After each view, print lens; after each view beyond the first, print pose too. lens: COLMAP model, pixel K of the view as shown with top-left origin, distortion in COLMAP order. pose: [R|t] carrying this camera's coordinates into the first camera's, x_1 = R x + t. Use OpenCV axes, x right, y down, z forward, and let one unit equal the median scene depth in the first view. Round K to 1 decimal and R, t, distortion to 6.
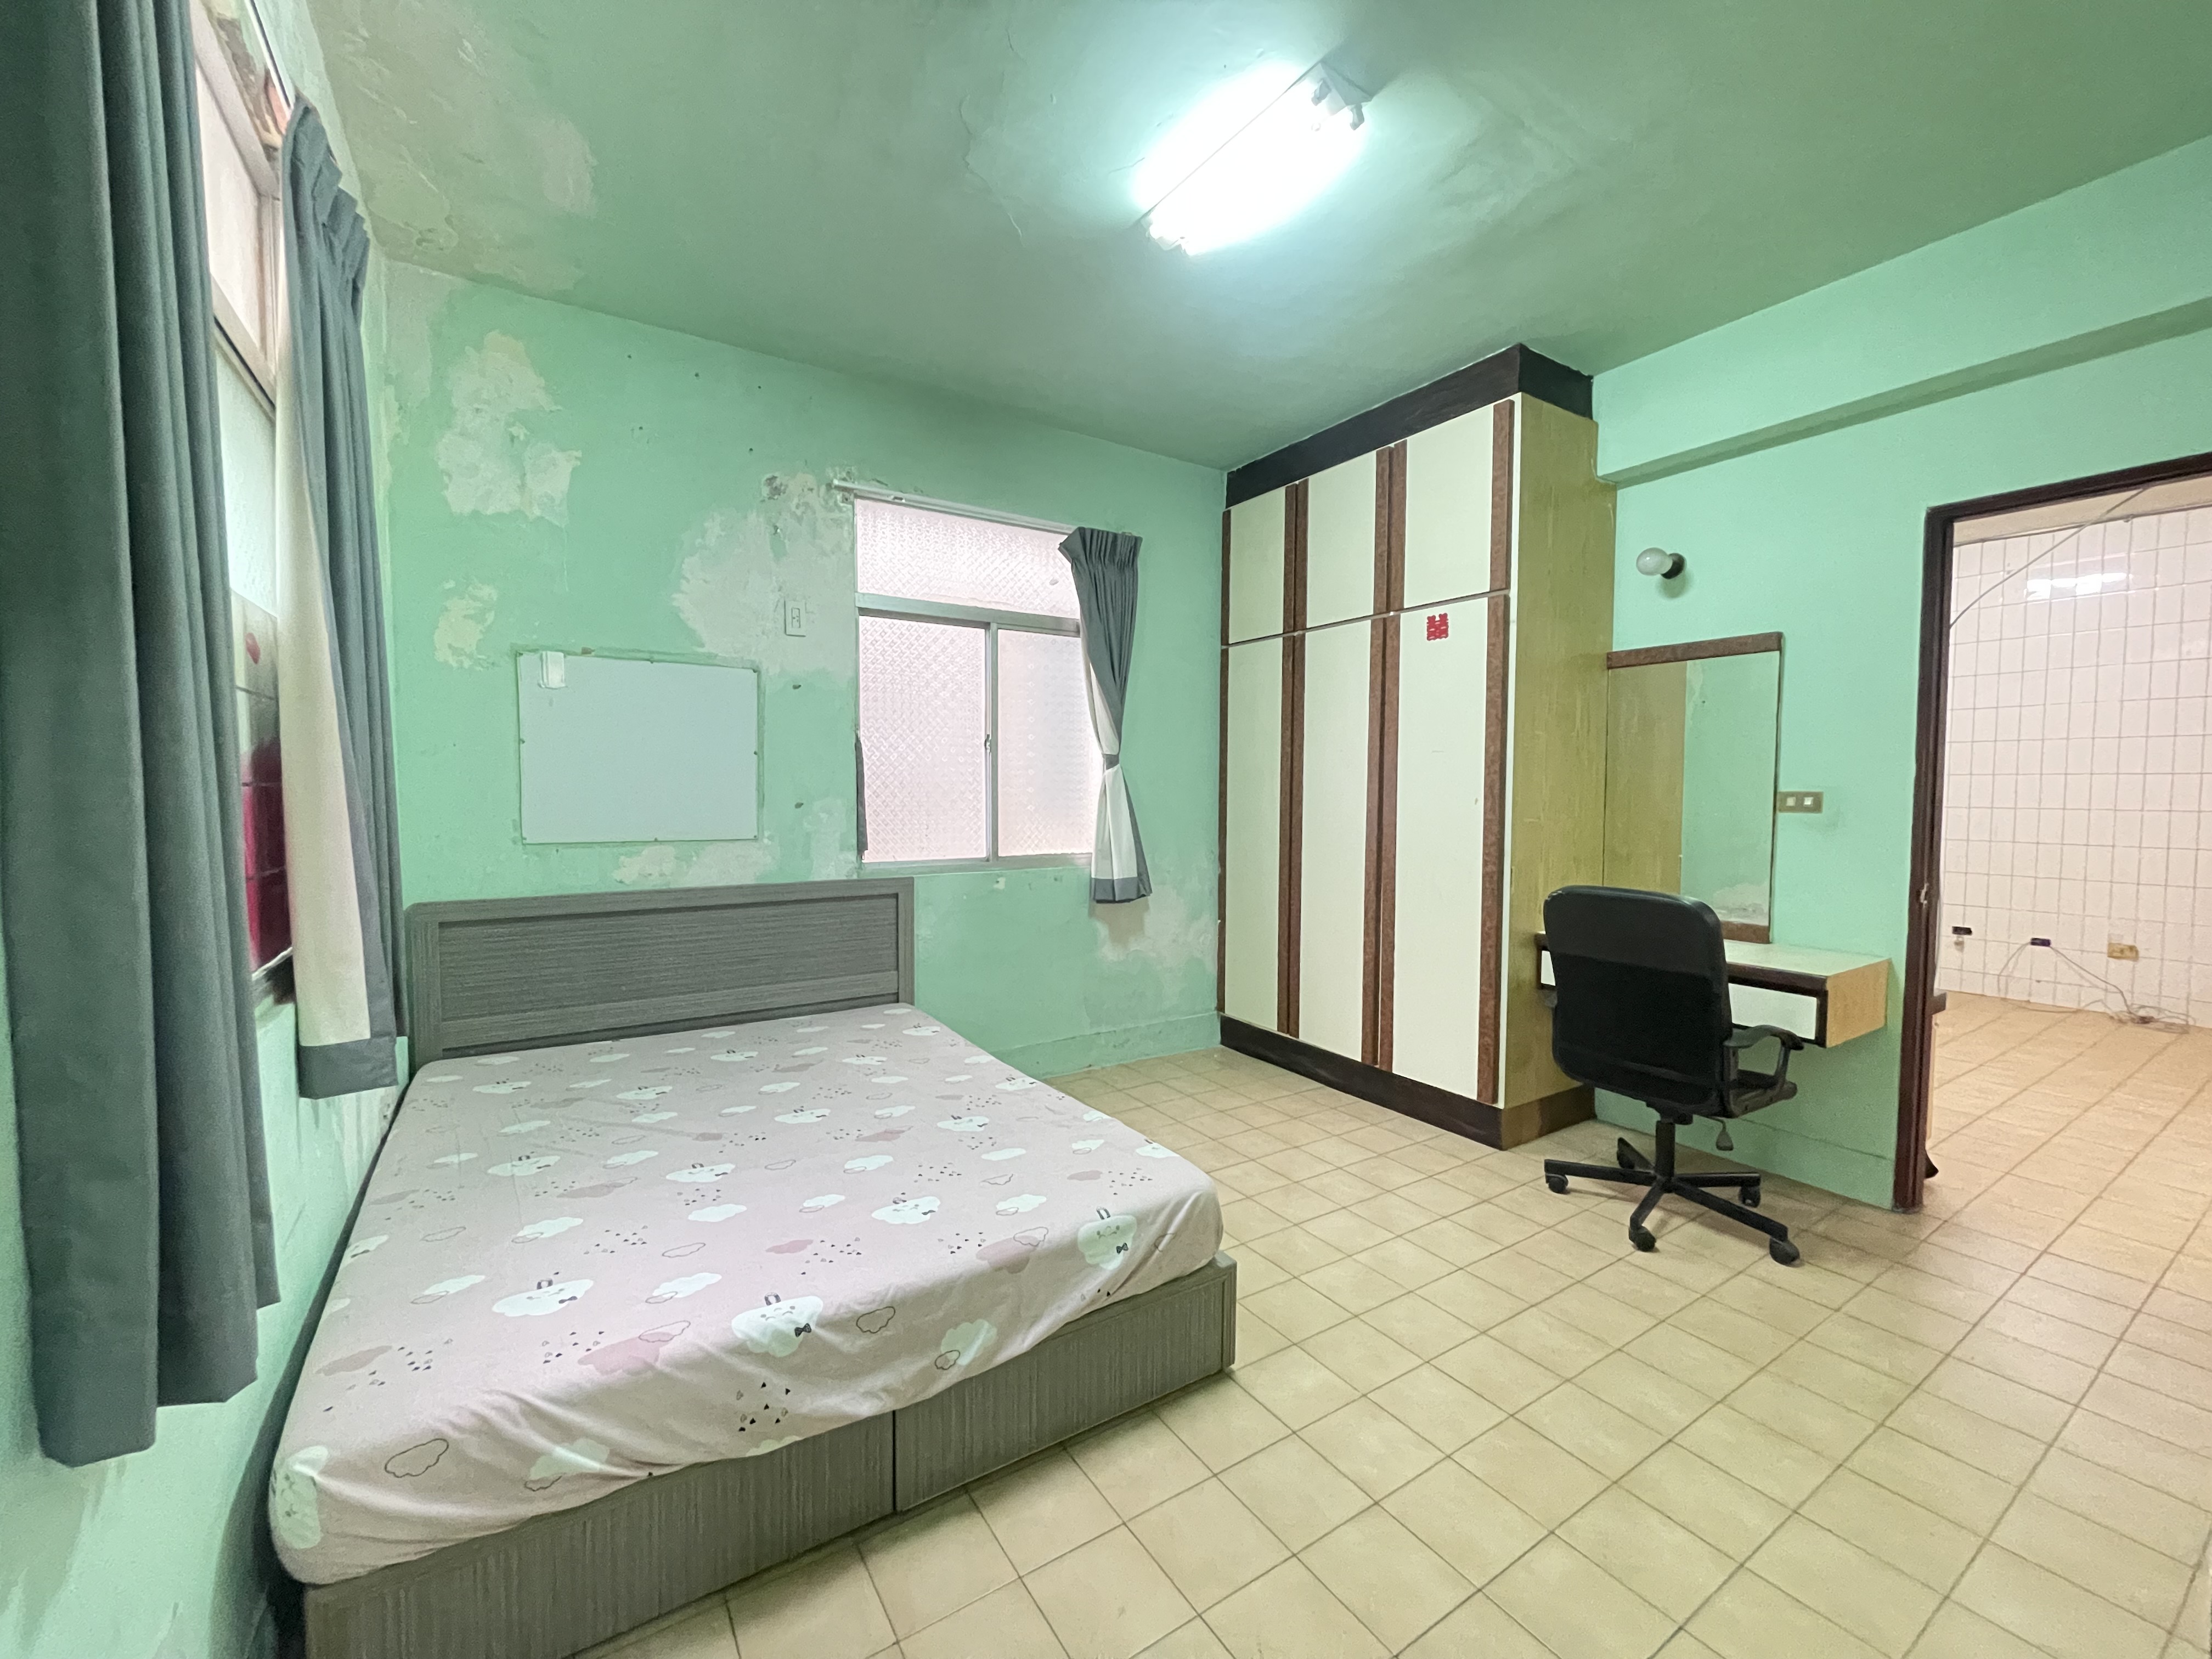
lens RADIAL K [[891.7, 0, 1101.5], [0, 891.7, 826.2], [0, 0, 1]] dist [-0.002153, 0.000213]
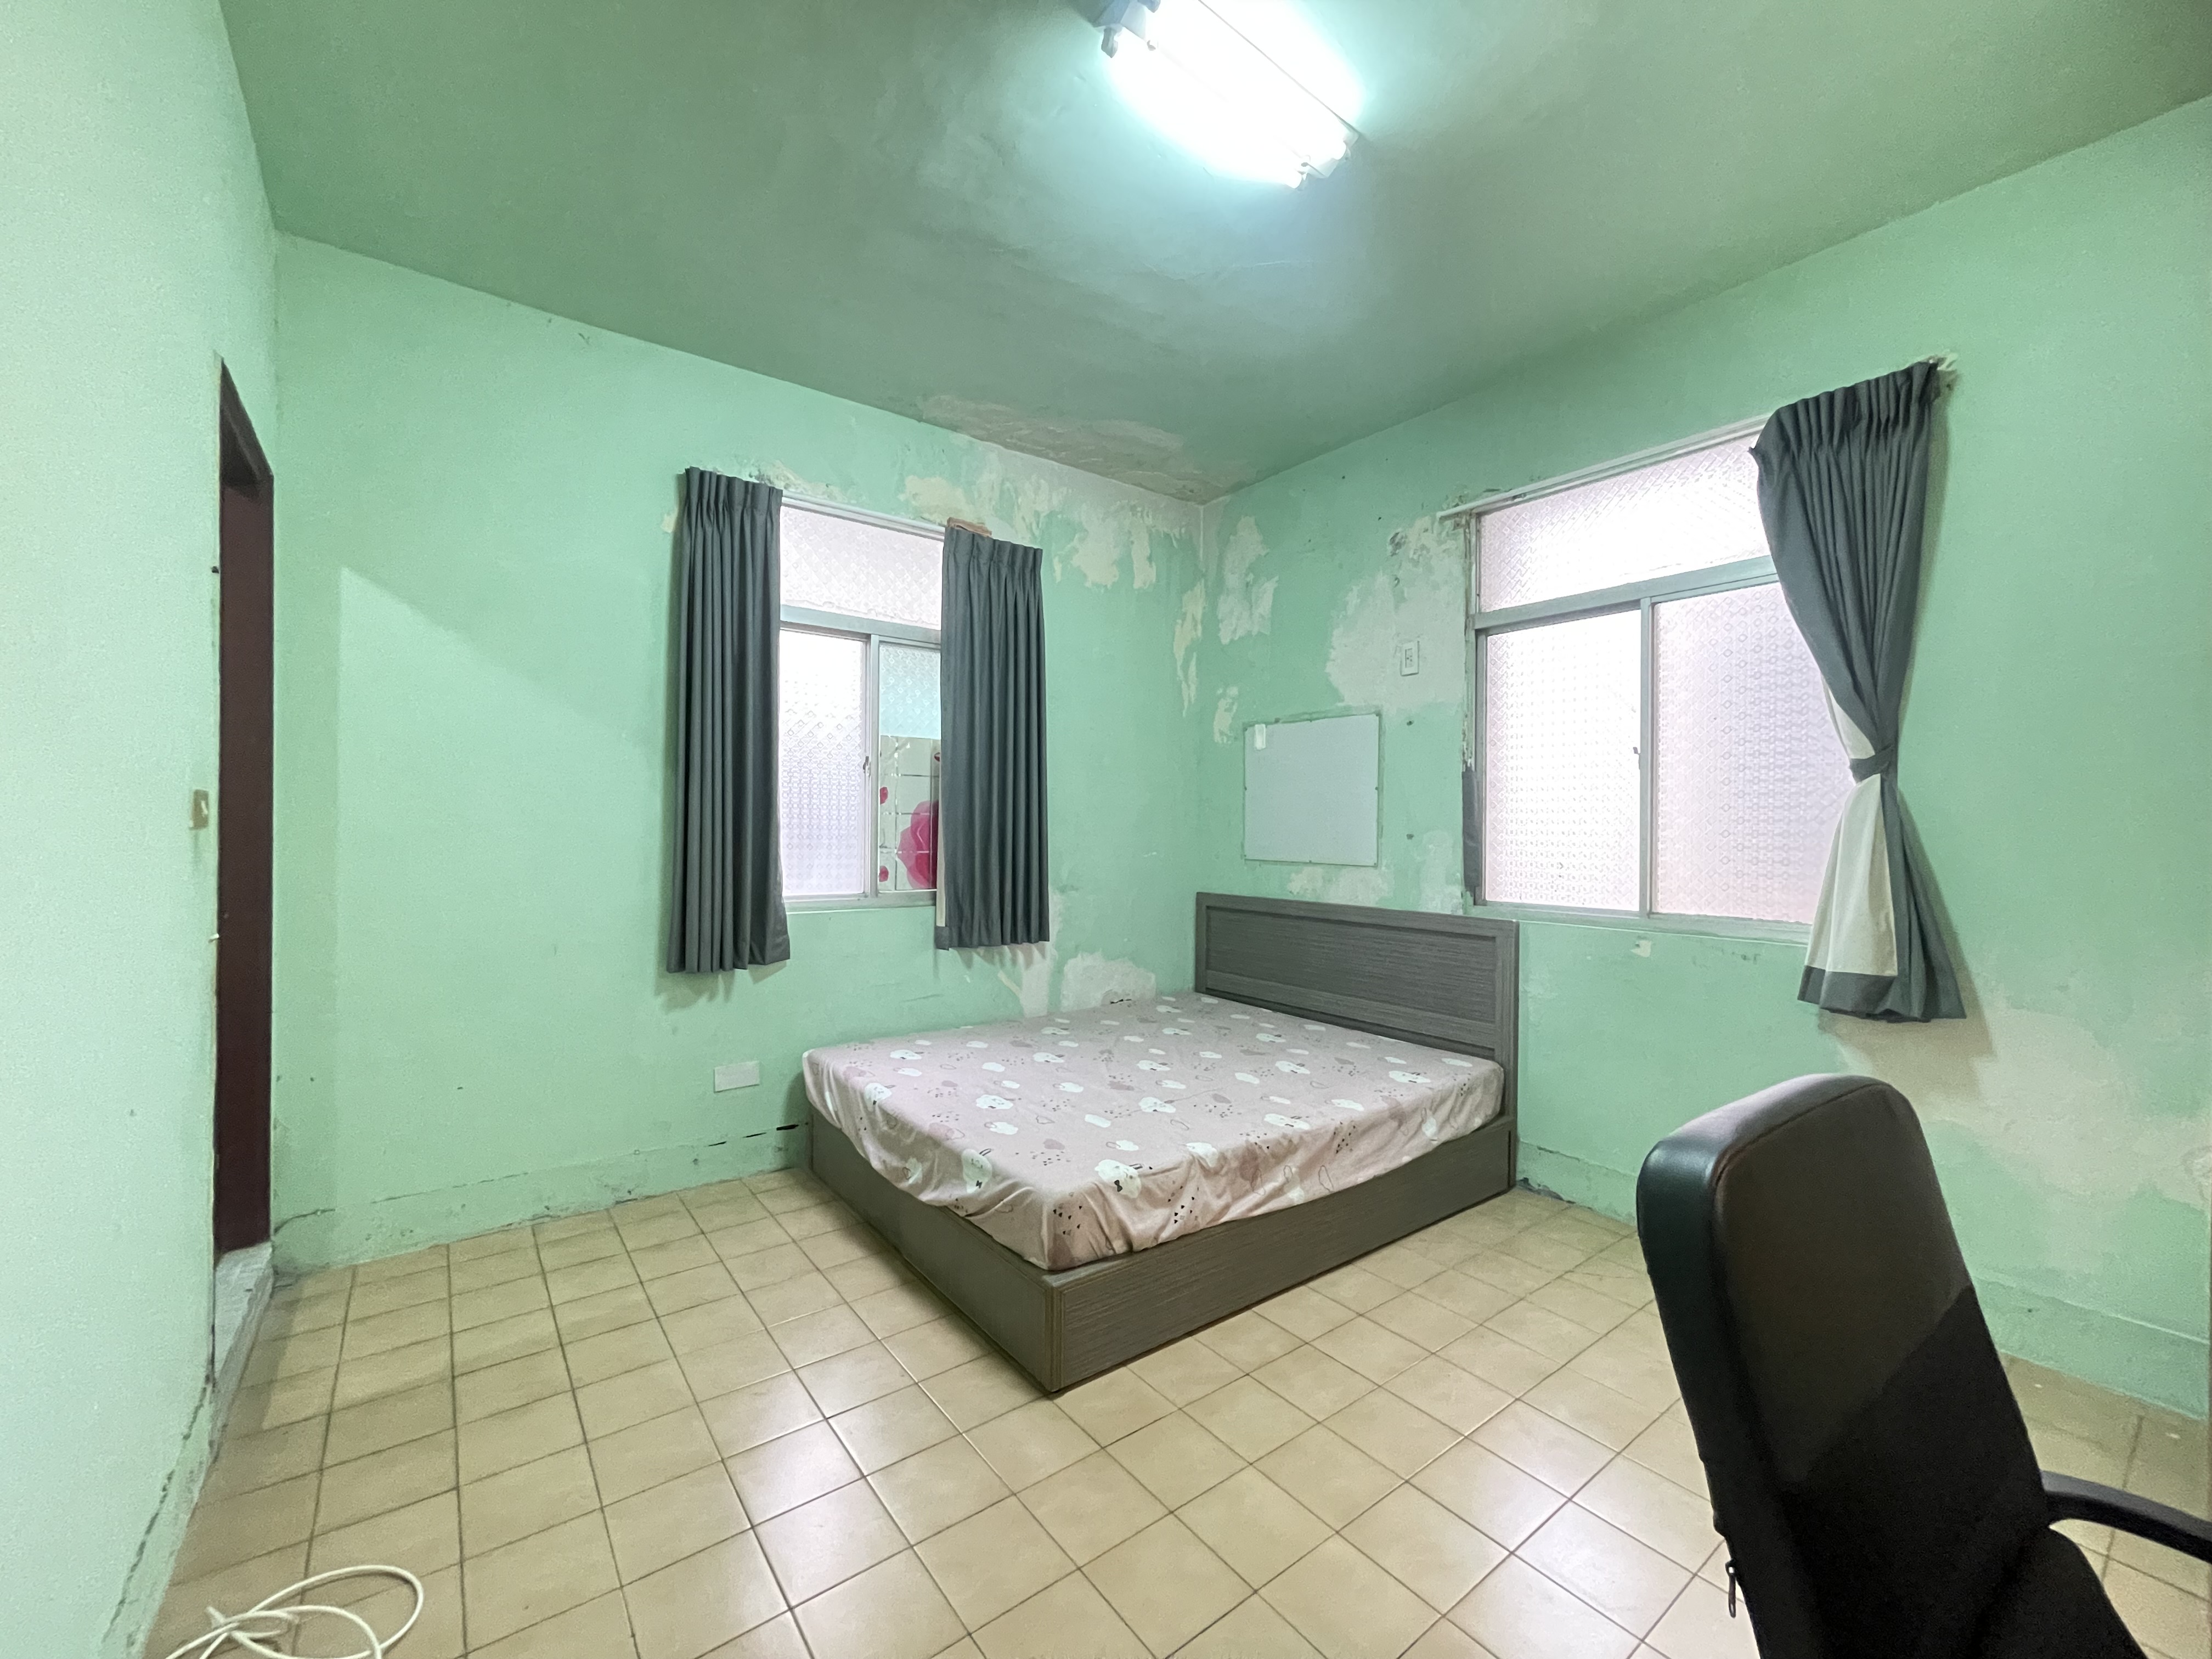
lens RADIAL K [[891.7, 0, 1103.1], [0, 891.7, 832.3], [0, 0, 1]] dist [-0.002153, 0.000213]
pose [[0.084543, -0.000082, -0.996420, 0.756969], [-0.056020, 0.998418, -0.004836, -0.003966], [0.994844, 0.056229, 0.084405, 0.633054]]
